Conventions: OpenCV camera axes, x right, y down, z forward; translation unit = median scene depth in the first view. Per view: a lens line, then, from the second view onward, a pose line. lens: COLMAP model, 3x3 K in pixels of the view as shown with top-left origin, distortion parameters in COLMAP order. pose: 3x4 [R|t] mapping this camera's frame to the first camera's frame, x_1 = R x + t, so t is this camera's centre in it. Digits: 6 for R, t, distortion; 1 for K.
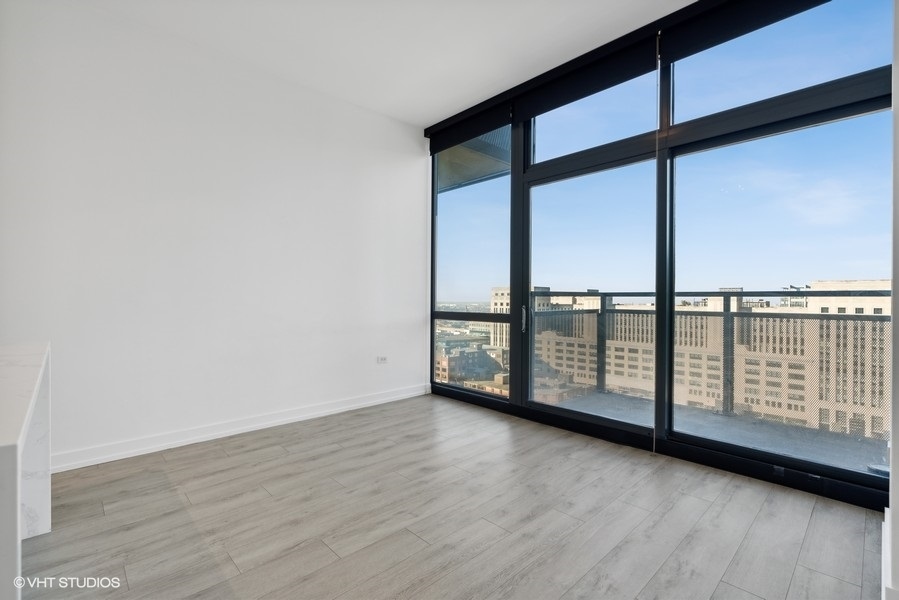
lens RADIAL K [[406.7, 0, 447.2], [0, 406.7, 301.9], [0, 0, 1]] dist [-0.001398, 0.000265]
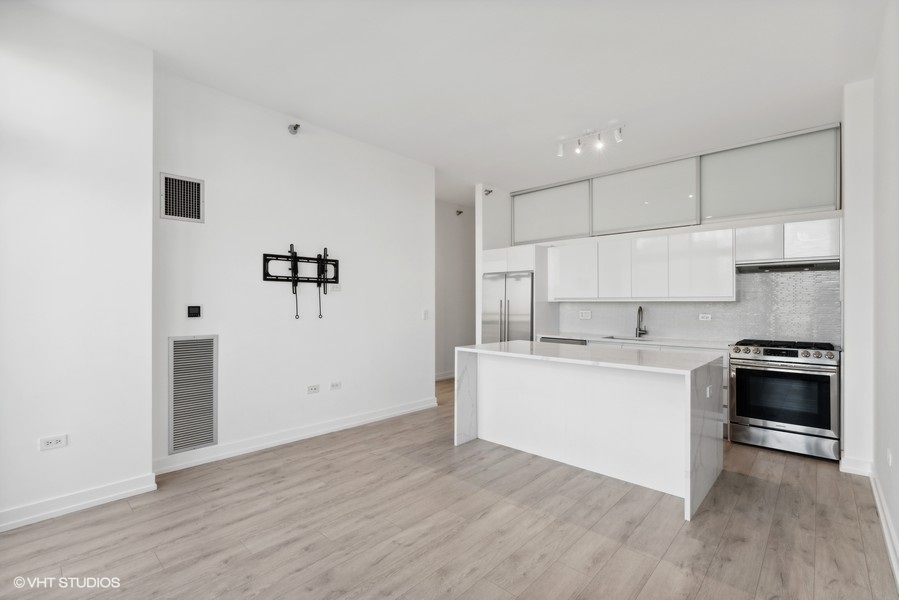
lens RADIAL K [[406.7, 0, 447.2], [0, 406.7, 301.9], [0, 0, 1]] dist [-0.001398, 0.000265]
pose [[-0.998003, -0.006923, -0.062784, -0.116495], [-0.007180, 0.999967, 0.003871, -0.085134], [0.062755, 0.004314, -0.998020, 1.677270]]
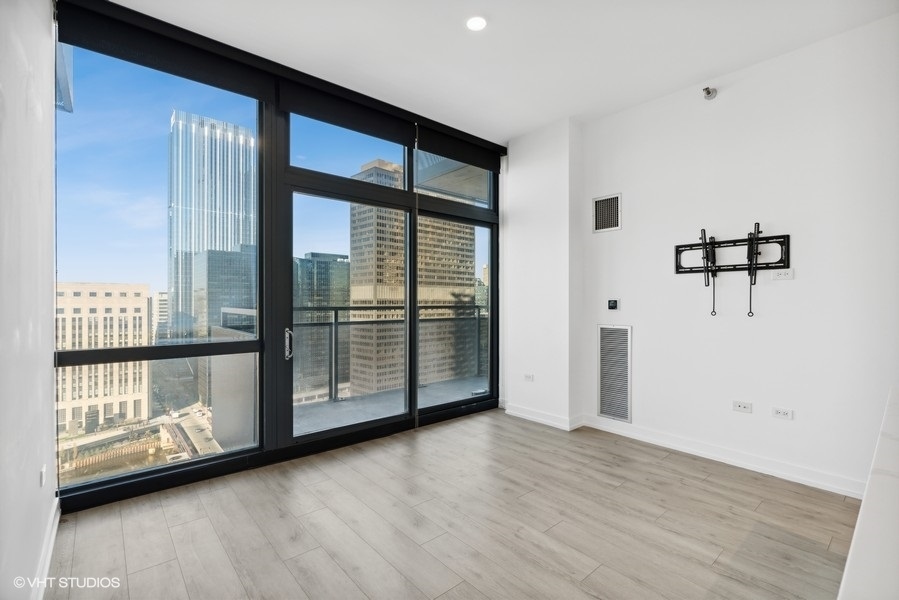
lens RADIAL K [[403.8, 0, 441.4], [0, 403.8, 302.3], [0, 0, 1]] dist [-0.003490, -0.000252]
pose [[0.053868, -0.008562, 0.998511, -0.946247], [0.009317, 0.999924, 0.008071, -0.072971], [-0.998505, 0.008869, 0.053944, 0.935552]]
